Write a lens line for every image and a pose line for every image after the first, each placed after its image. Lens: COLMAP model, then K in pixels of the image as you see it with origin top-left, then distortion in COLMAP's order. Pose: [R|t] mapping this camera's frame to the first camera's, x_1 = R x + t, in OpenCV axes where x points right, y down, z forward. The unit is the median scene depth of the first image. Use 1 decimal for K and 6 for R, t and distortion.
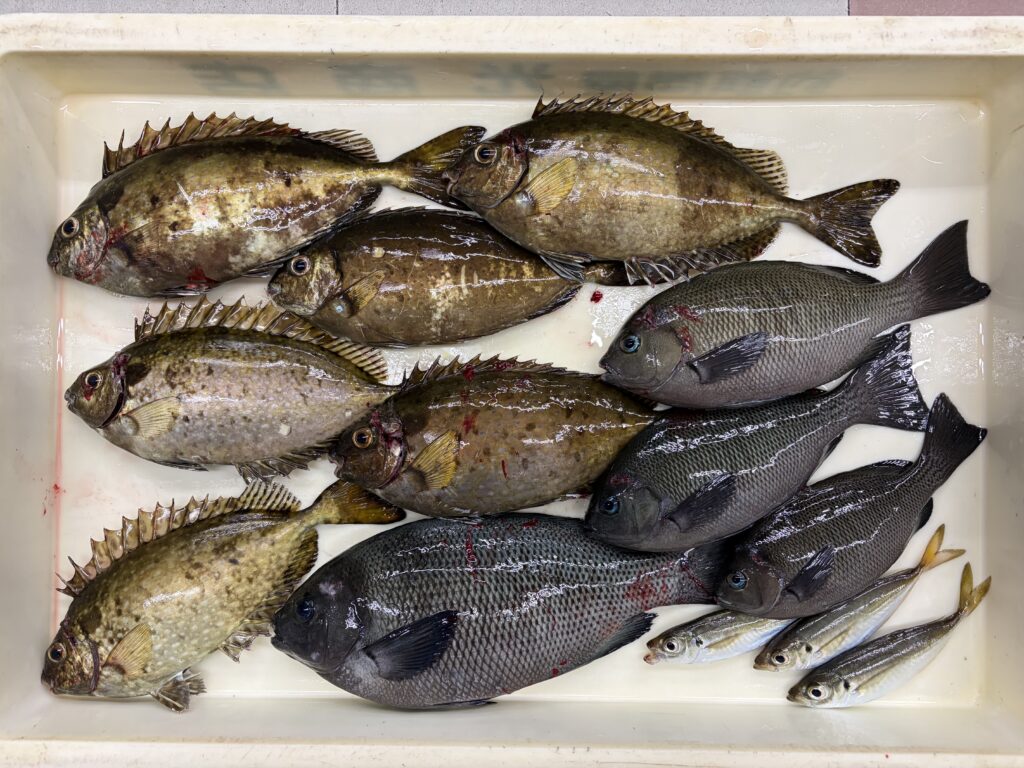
lens RADIAL K [[779.7, 0, 512.0], [0, 779.7, 384.0], [0, 0, 1]] dist [0.011153, 0.003826]
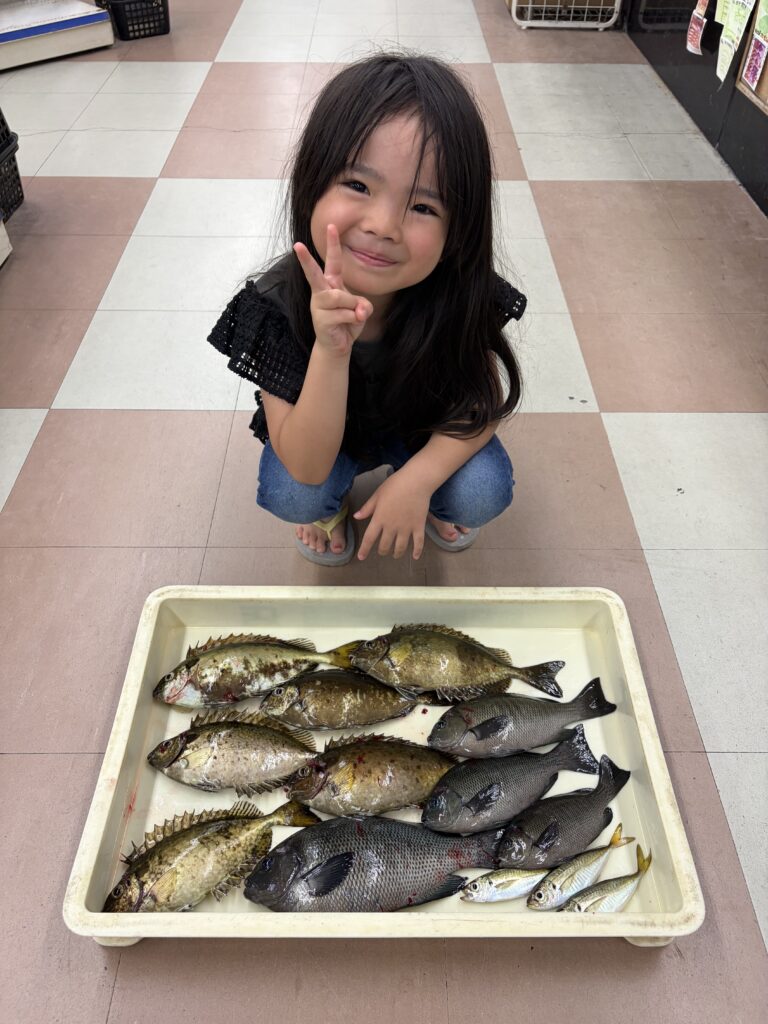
lens RADIAL K [[779.7, 0, 384.0], [0, 779.7, 512.0], [0, 0, 1]] dist [0.011153, 0.003826]
pose [[0.999759, 0.009470, 0.019781, -0.039499], [0.006745, 0.725464, -0.688227, 0.908680], [-0.020868, 0.688195, 0.725226, -0.809755]]
